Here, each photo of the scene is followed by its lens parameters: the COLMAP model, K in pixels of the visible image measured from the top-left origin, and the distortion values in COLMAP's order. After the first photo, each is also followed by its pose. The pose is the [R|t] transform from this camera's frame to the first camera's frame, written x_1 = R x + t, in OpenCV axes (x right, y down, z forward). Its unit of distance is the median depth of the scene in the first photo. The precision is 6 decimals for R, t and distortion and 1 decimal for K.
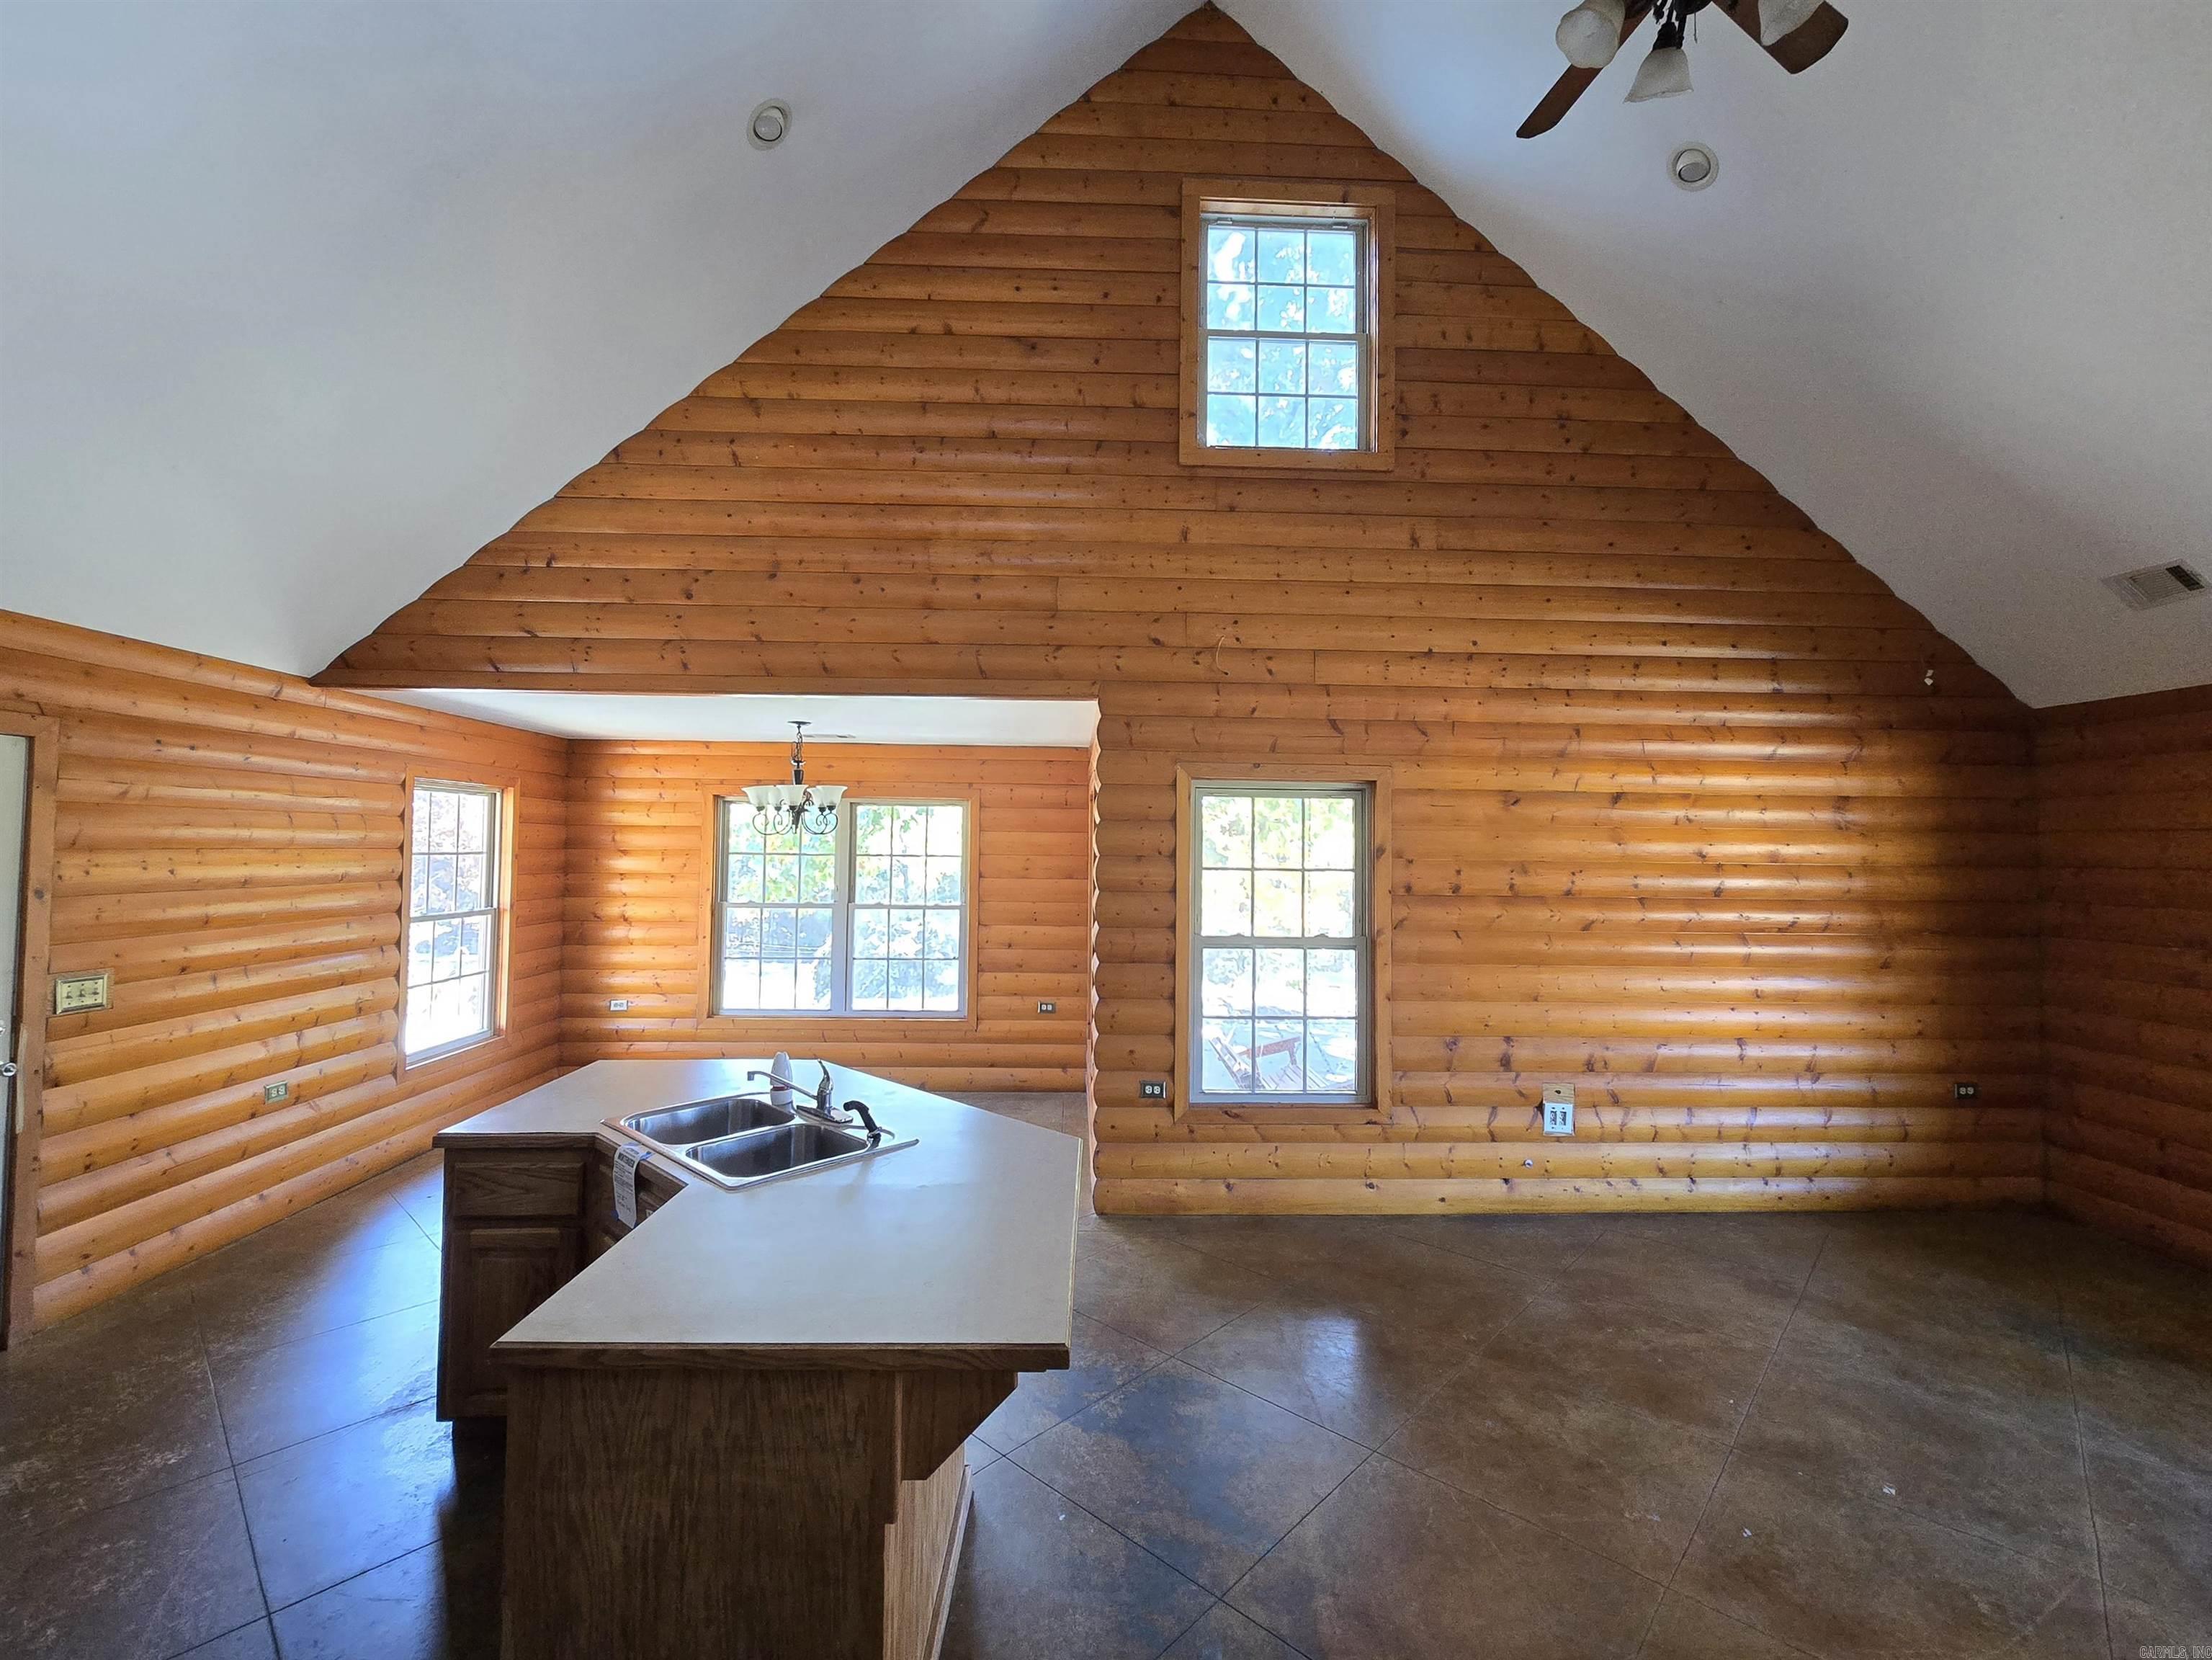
lens RADIAL K [[954.6, 0, 1108.9], [0, 954.6, 812.8], [0, 0, 1]] dist [-0.004375, 0.001681]
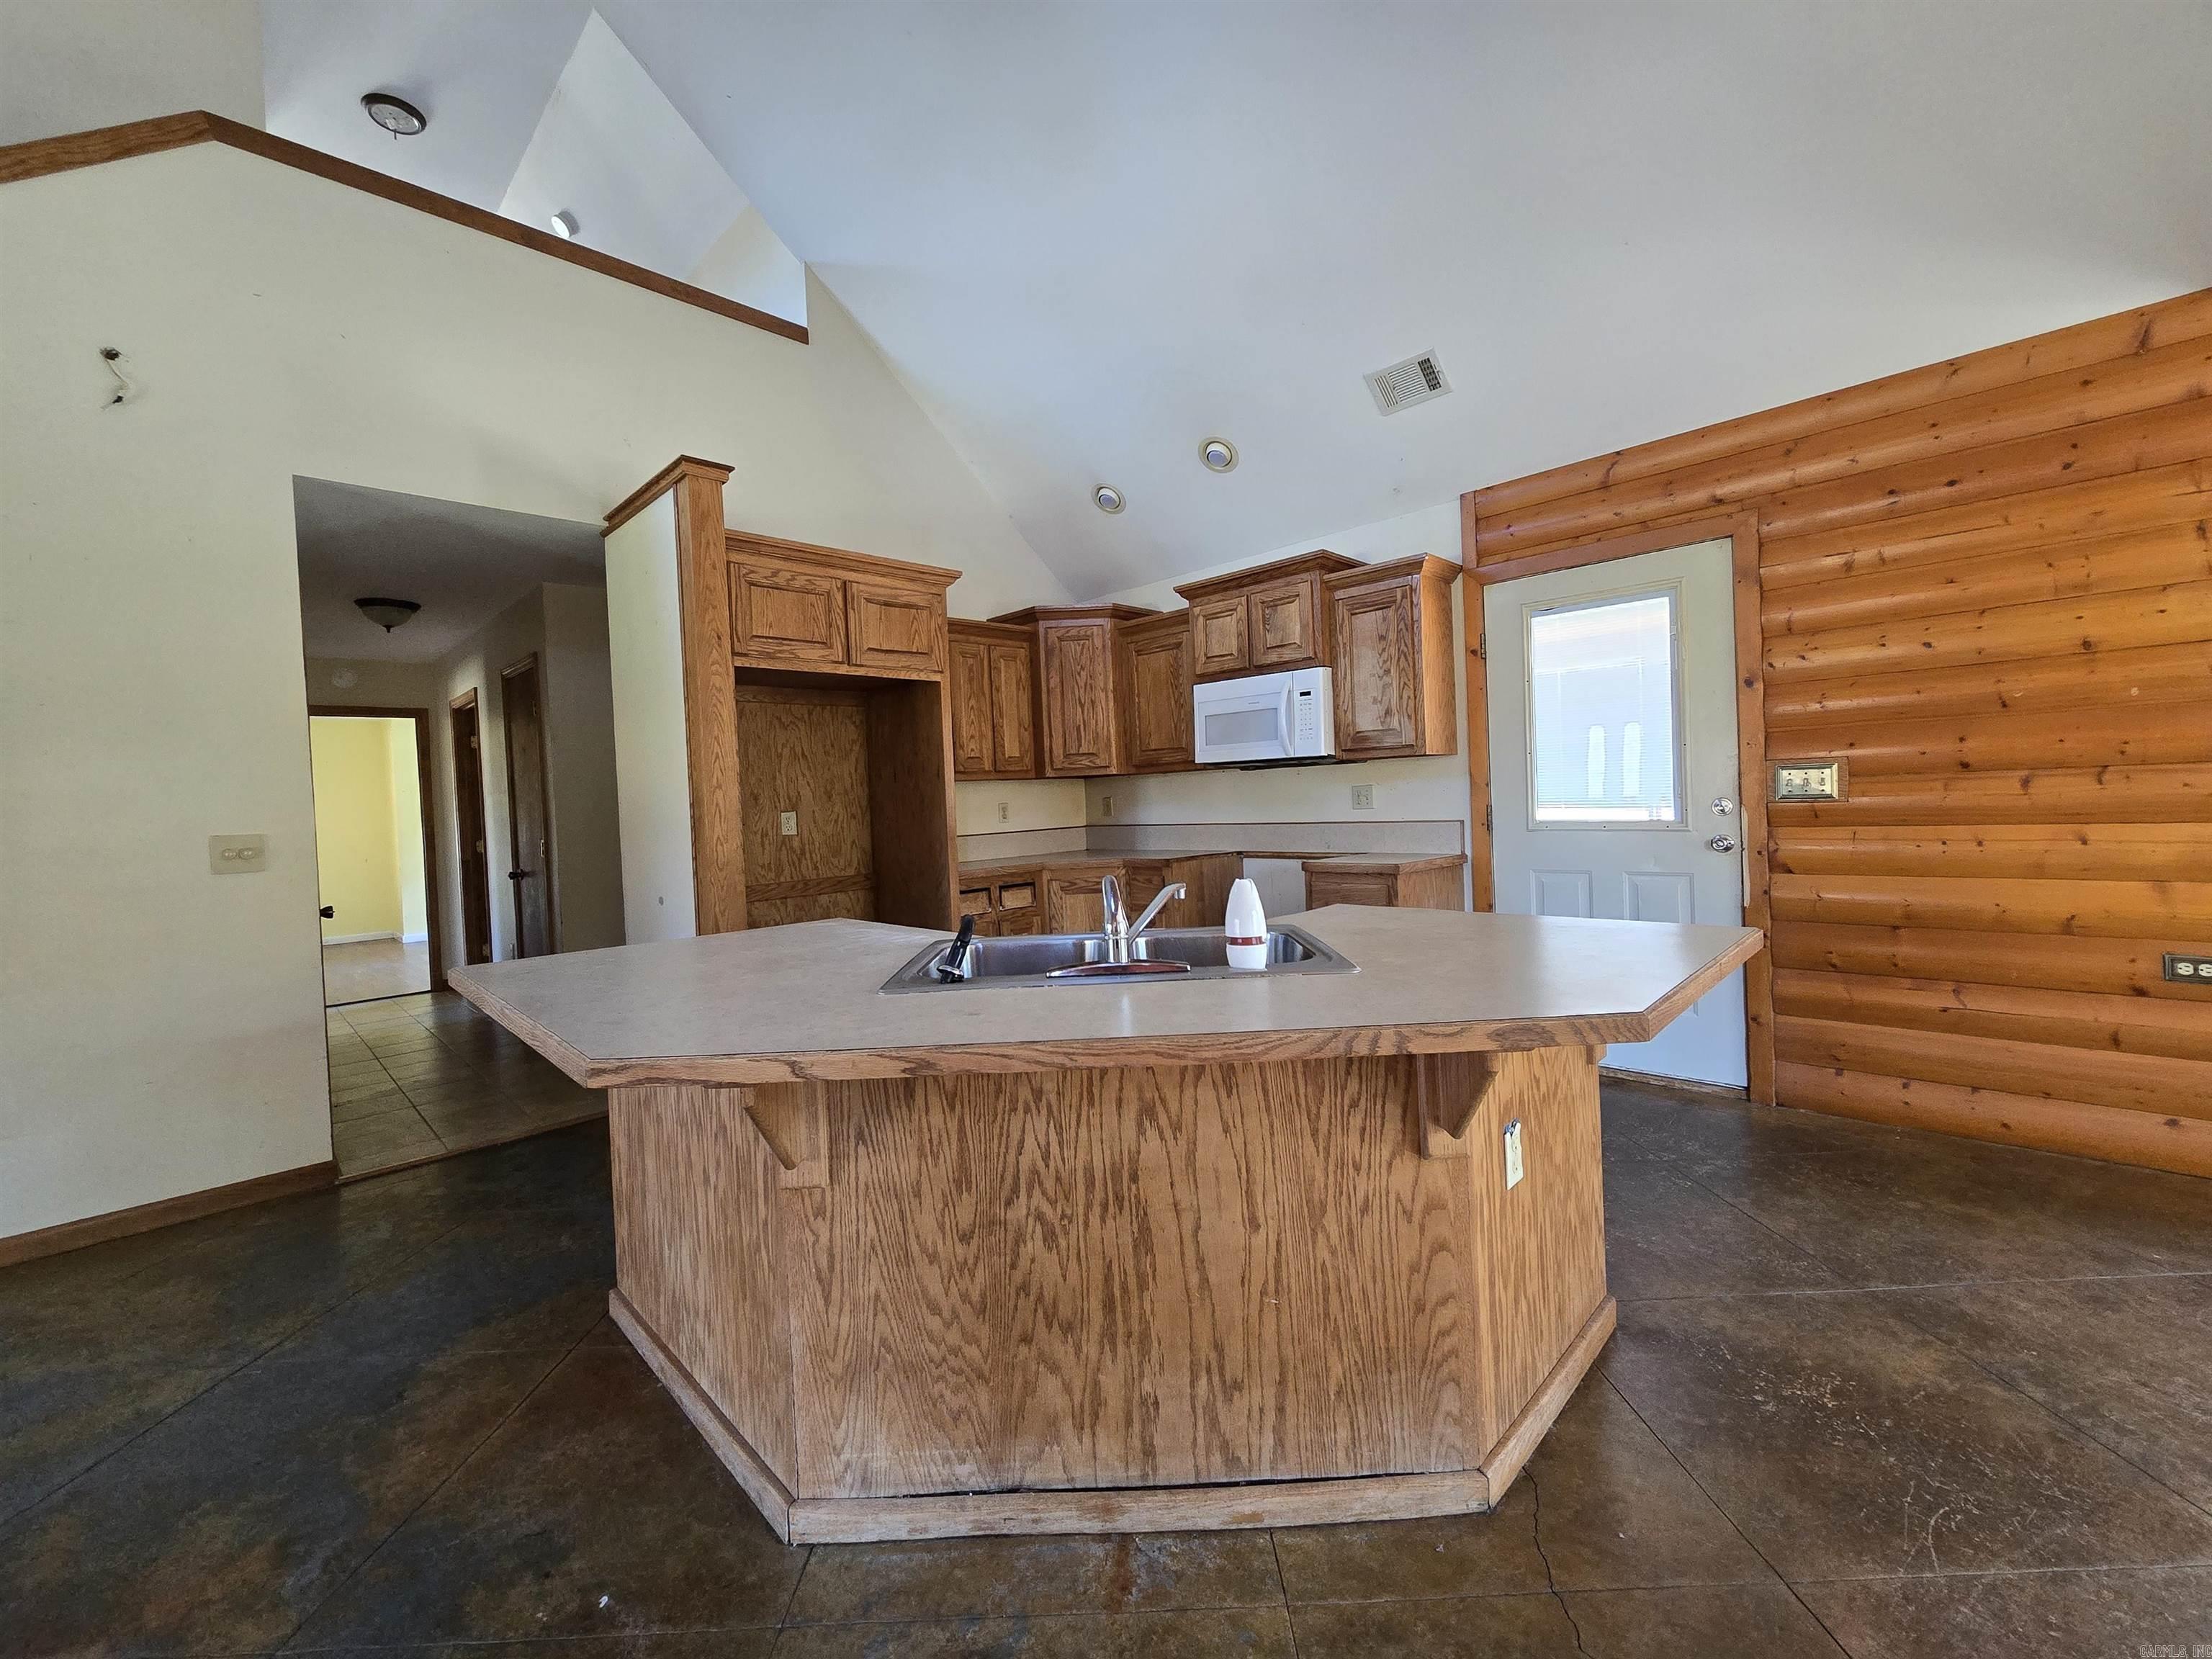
lens RADIAL K [[905.4, 0, 1109.9], [0, 905.4, 816.1], [0, 0, 1]] dist [-0.000417, 0.000285]
pose [[-0.731759, 0.034209, -0.680705, 0.046533], [0.062430, 0.997905, -0.016962, 0.143984], [0.678699, -0.054909, -0.732361, 0.877783]]
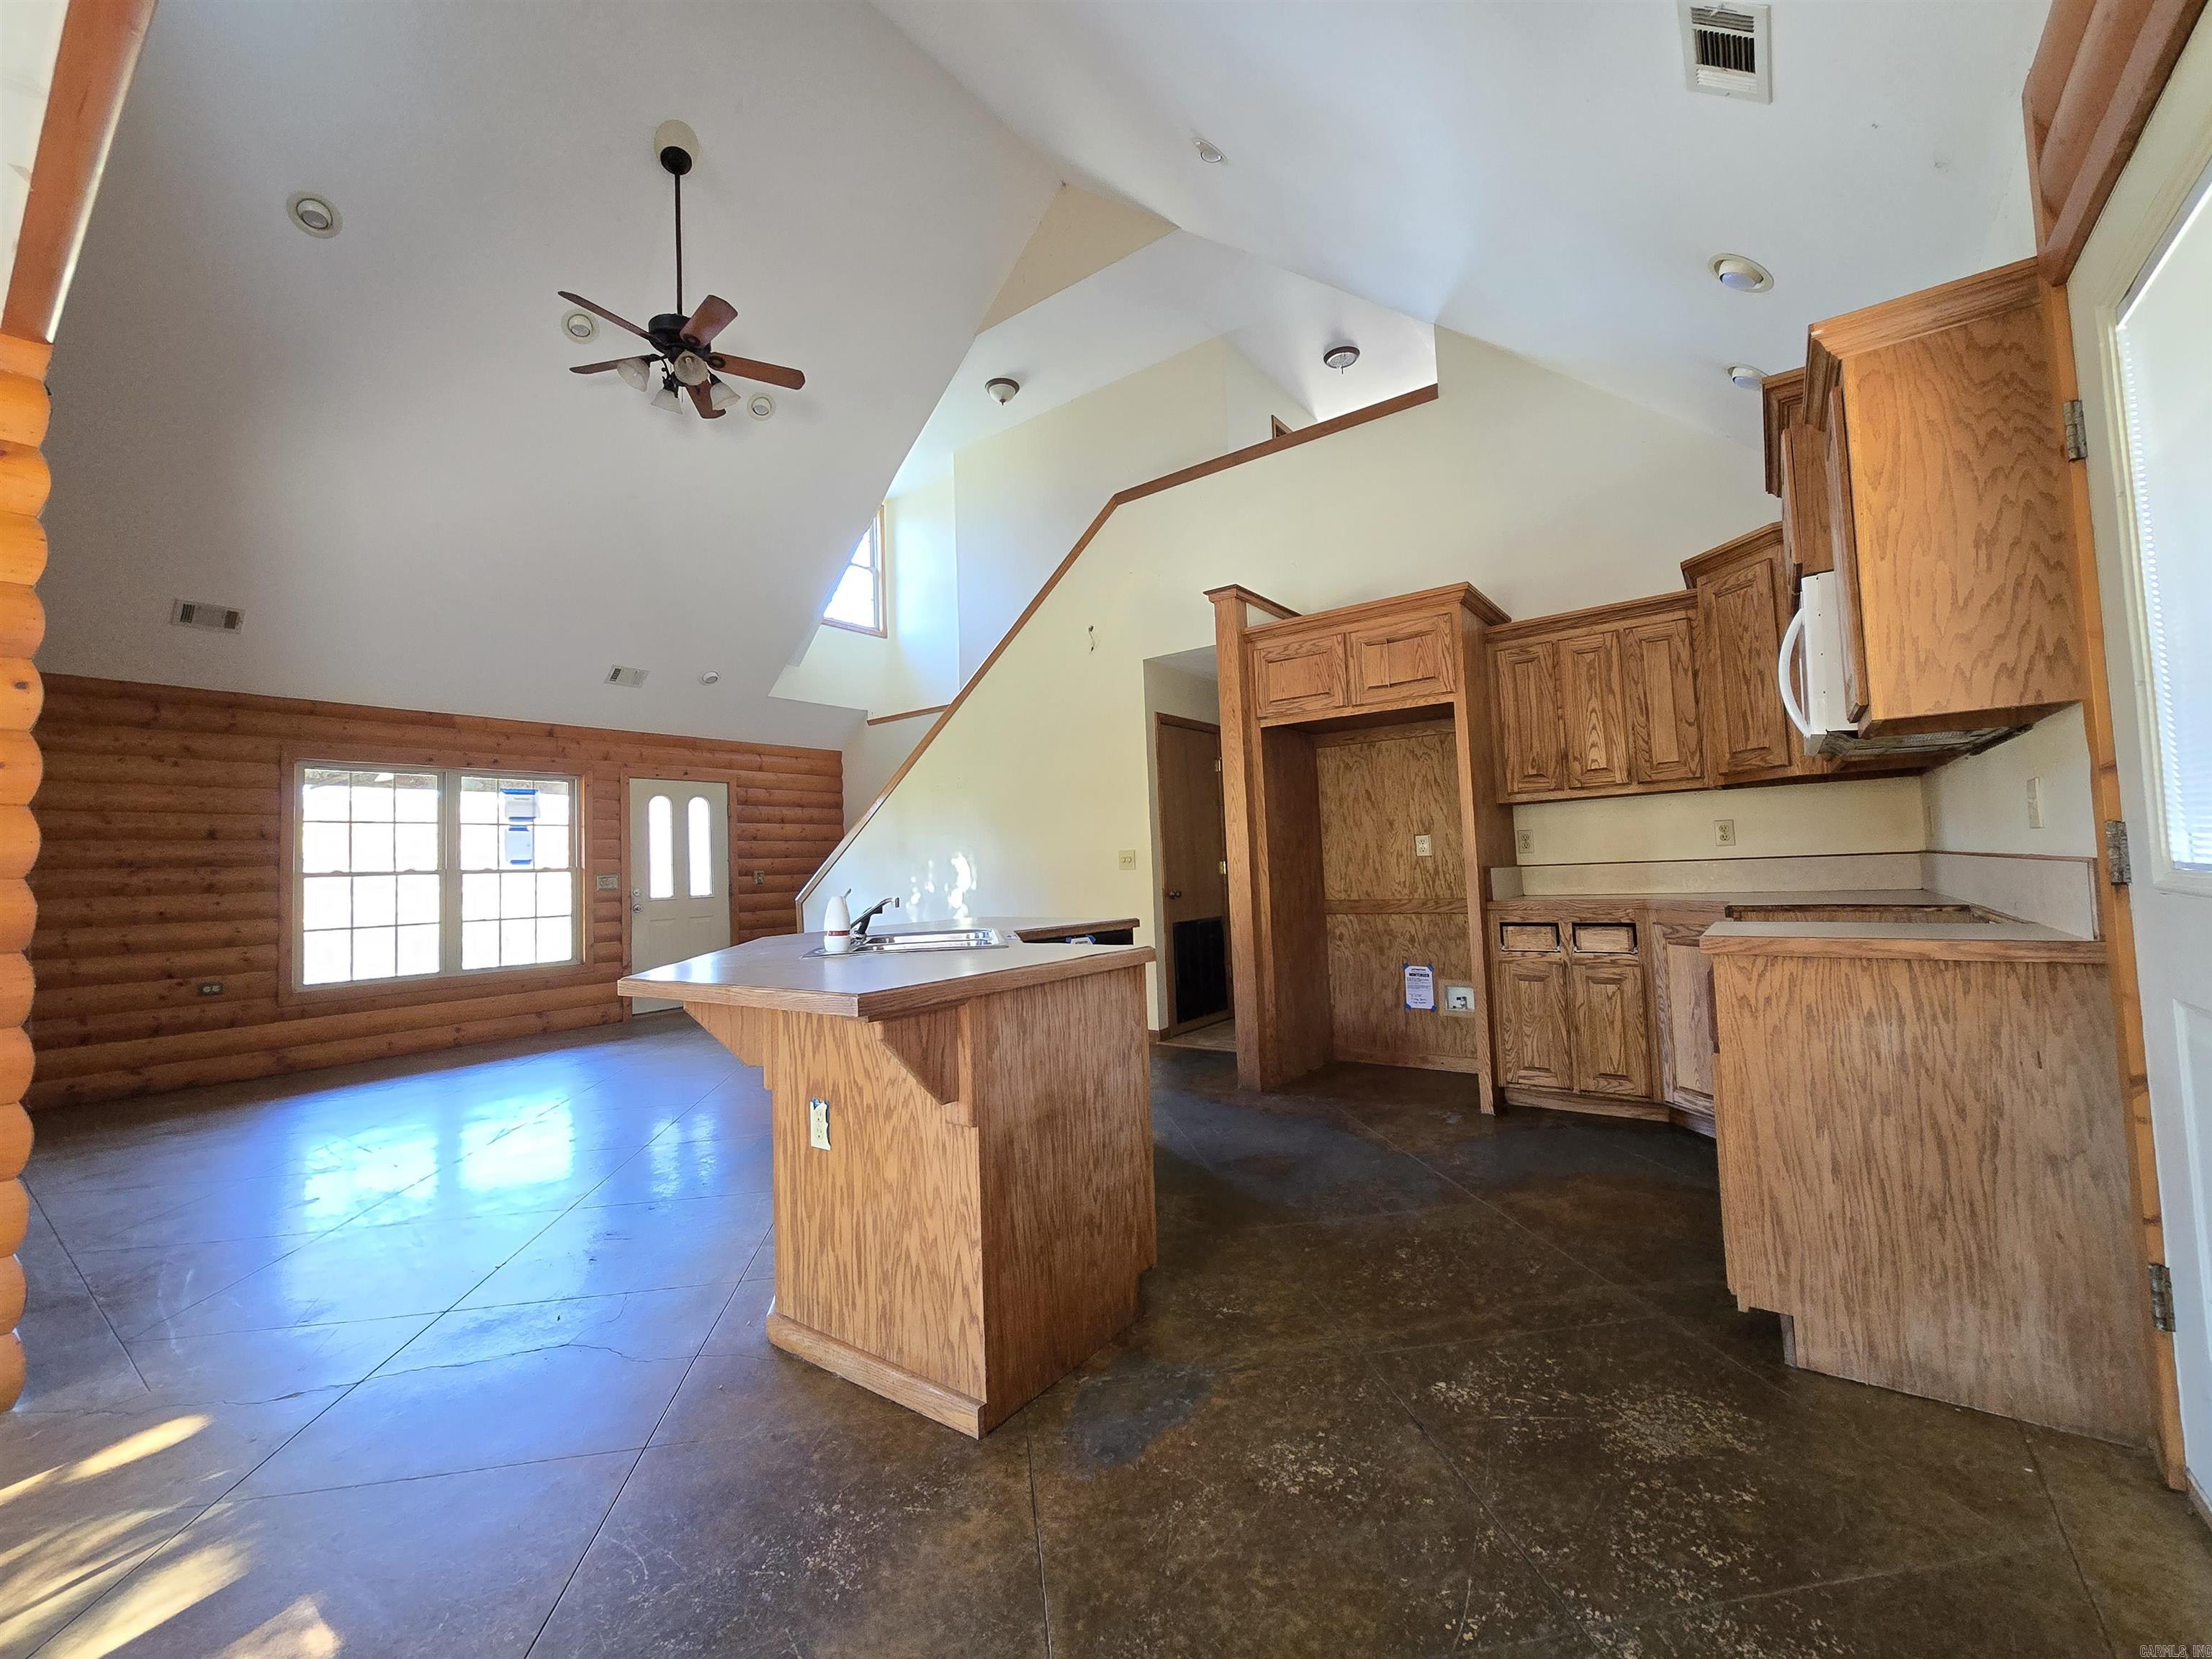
lens RADIAL K [[905.4, 0, 1125.7], [0, 905.4, 813.0], [0, 0, 1]] dist [-0.000417, 0.000285]
pose [[-0.784050, 0.058755, 0.617911, -0.717131], [0.009352, 0.996515, -0.082888, 0.159865], [-0.620627, -0.059210, -0.781867, 0.977846]]
